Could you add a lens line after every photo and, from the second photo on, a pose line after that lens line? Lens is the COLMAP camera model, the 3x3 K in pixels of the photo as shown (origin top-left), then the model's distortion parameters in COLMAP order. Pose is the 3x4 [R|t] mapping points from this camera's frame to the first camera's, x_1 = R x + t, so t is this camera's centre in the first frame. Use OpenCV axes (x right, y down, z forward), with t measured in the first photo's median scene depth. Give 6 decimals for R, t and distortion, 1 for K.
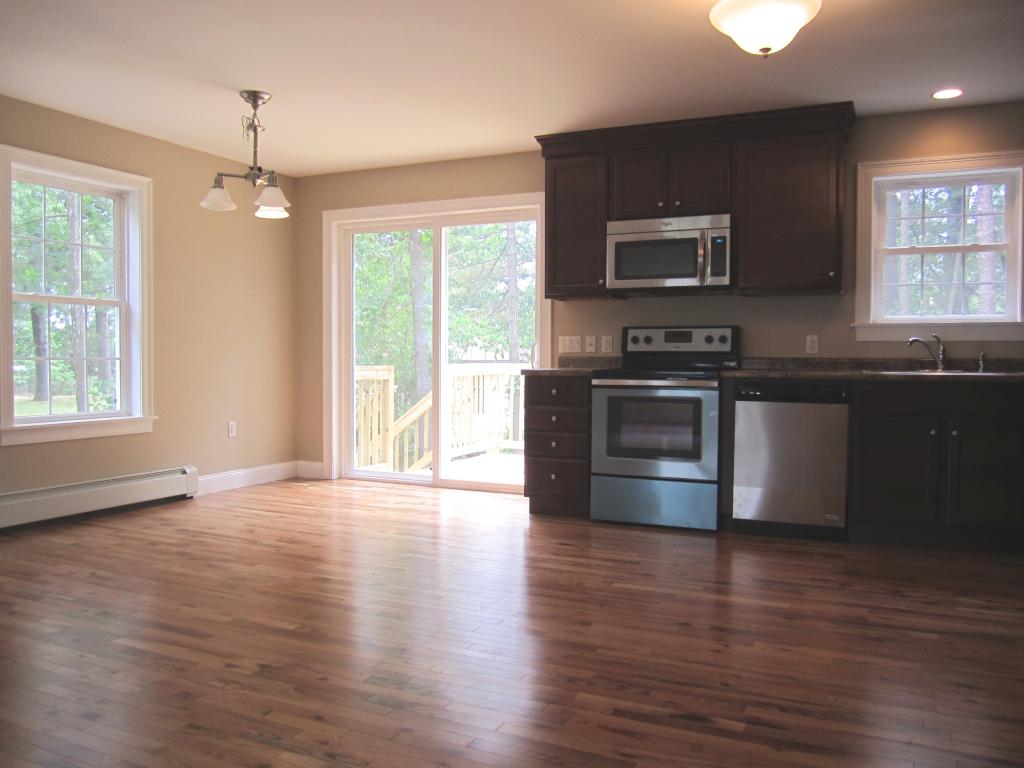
lens RADIAL K [[836.7, 0, 510.5], [0, 836.7, 390.2], [0, 0, 1]] dist [-0.079882, 0.051432]
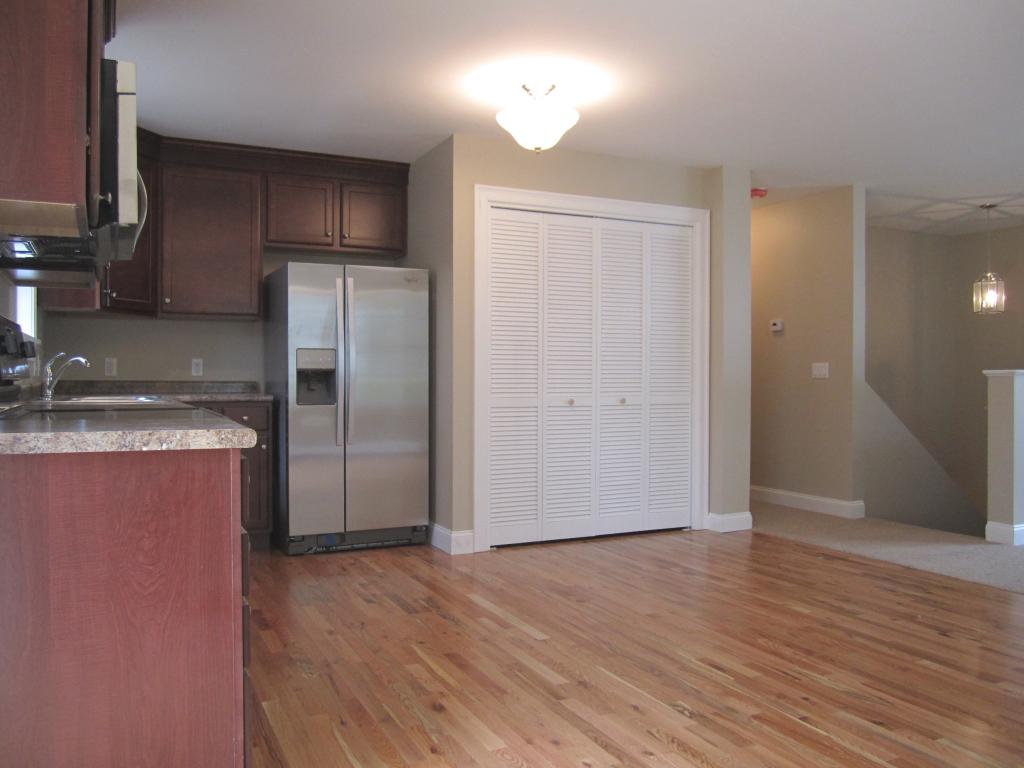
lens RADIAL K [[836.7, 0, 510.5], [0, 836.7, 390.2], [0, 0, 1]] dist [-0.079882, 0.051432]
pose [[-0.778831, -0.015616, 0.627040, -0.291125], [0.021531, 0.998435, 0.051609, -0.057698], [-0.626864, 0.053695, -0.777276, 1.228456]]
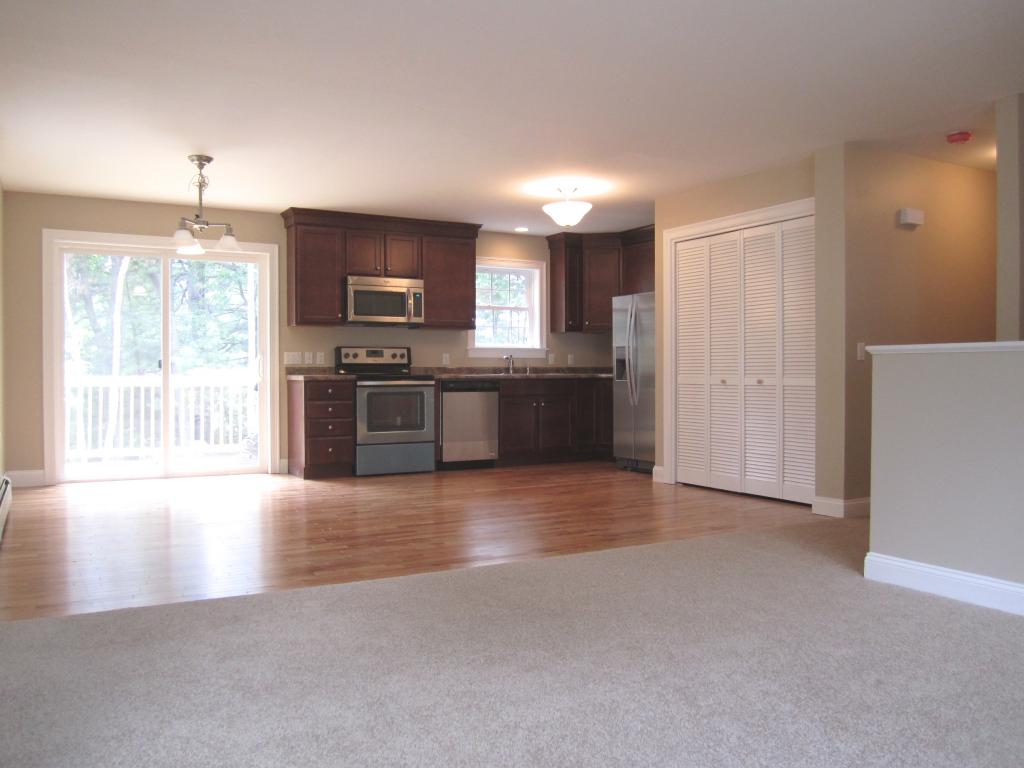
lens RADIAL K [[836.7, 0, 510.5], [0, 836.7, 390.2], [0, 0, 1]] dist [-0.079882, 0.051432]
pose [[0.579263, -0.022885, 0.814820, -0.945060], [0.037196, 0.999307, 0.001623, 0.009892], [-0.814292, 0.029367, 0.579712, -0.090124]]
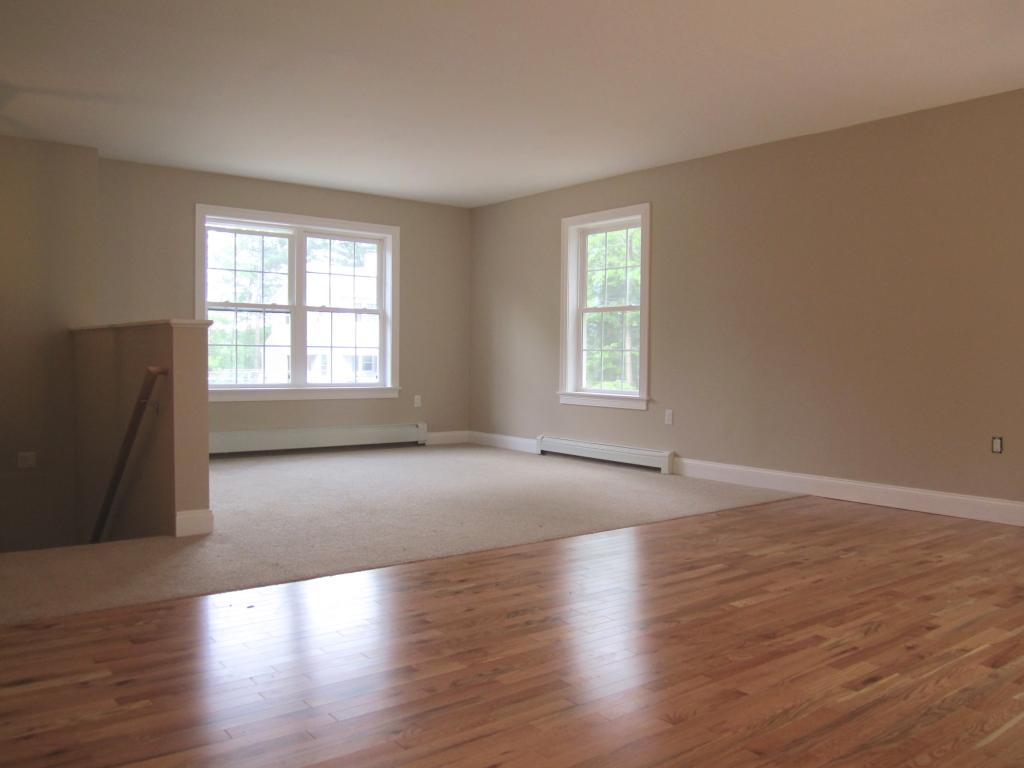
lens RADIAL K [[836.7, 0, 510.5], [0, 836.7, 390.2], [0, 0, 1]] dist [-0.079882, 0.051432]
pose [[-0.447597, 0.025486, -0.893872, 0.454811], [-0.050686, 0.997264, 0.053814, -0.008981], [0.892798, 0.069393, -0.445080, 0.712709]]
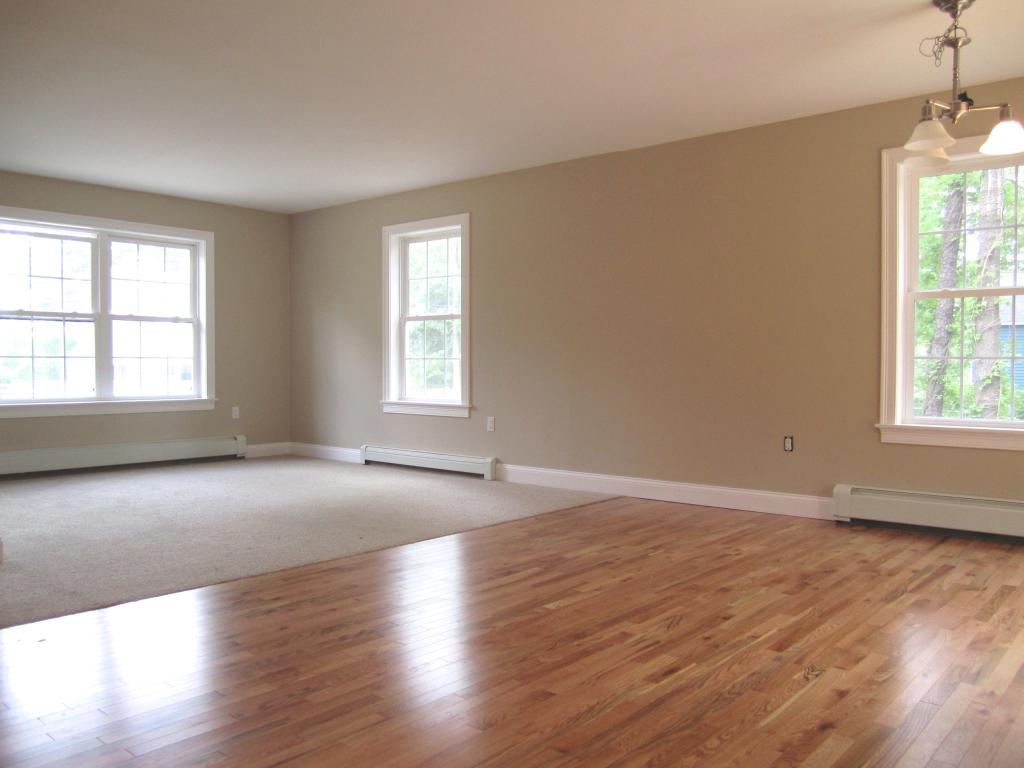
lens RADIAL K [[836.7, 0, 510.5], [0, 836.7, 390.2], [0, 0, 1]] dist [-0.079882, 0.051432]
pose [[-0.259668, 0.023874, -0.965403, 0.452668], [-0.044160, 0.998355, 0.036567, -0.013070], [0.964688, 0.052127, -0.258186, 0.726545]]
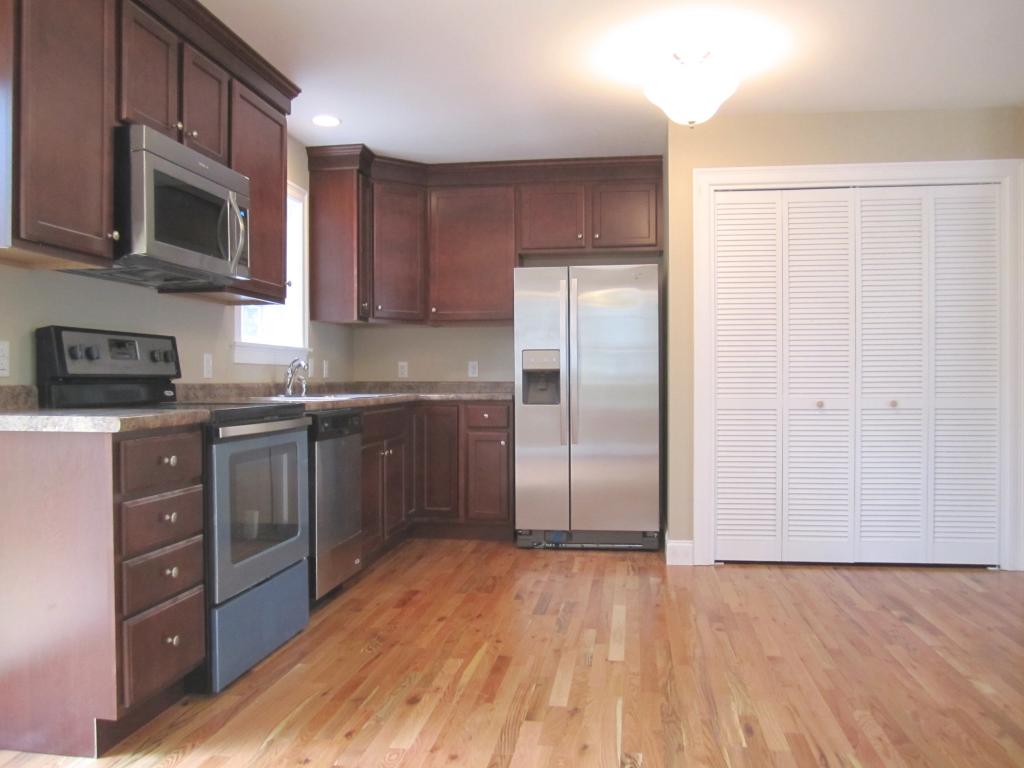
lens RADIAL K [[836.7, 0, 510.5], [0, 836.7, 390.2], [0, 0, 1]] dist [-0.079882, 0.051432]
pose [[-0.294183, -0.014526, 0.955639, -0.448092], [0.042477, 0.998698, 0.028257, -0.042644], [-0.954805, 0.048905, -0.293182, 0.956240]]
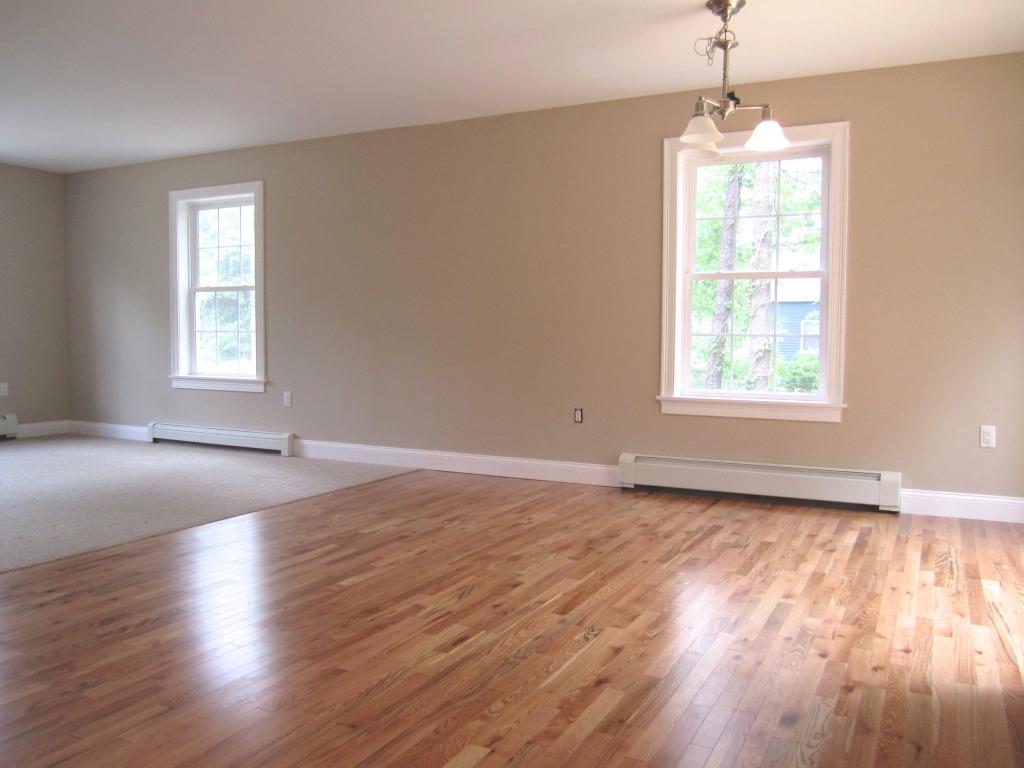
lens RADIAL K [[836.7, 0, 510.5], [0, 836.7, 390.2], [0, 0, 1]] dist [-0.079882, 0.051432]
pose [[-0.030902, 0.059002, -0.997779, 0.457662], [-0.050351, 0.996897, 0.060510, -0.018533], [0.998253, 0.052109, -0.027836, 0.737211]]
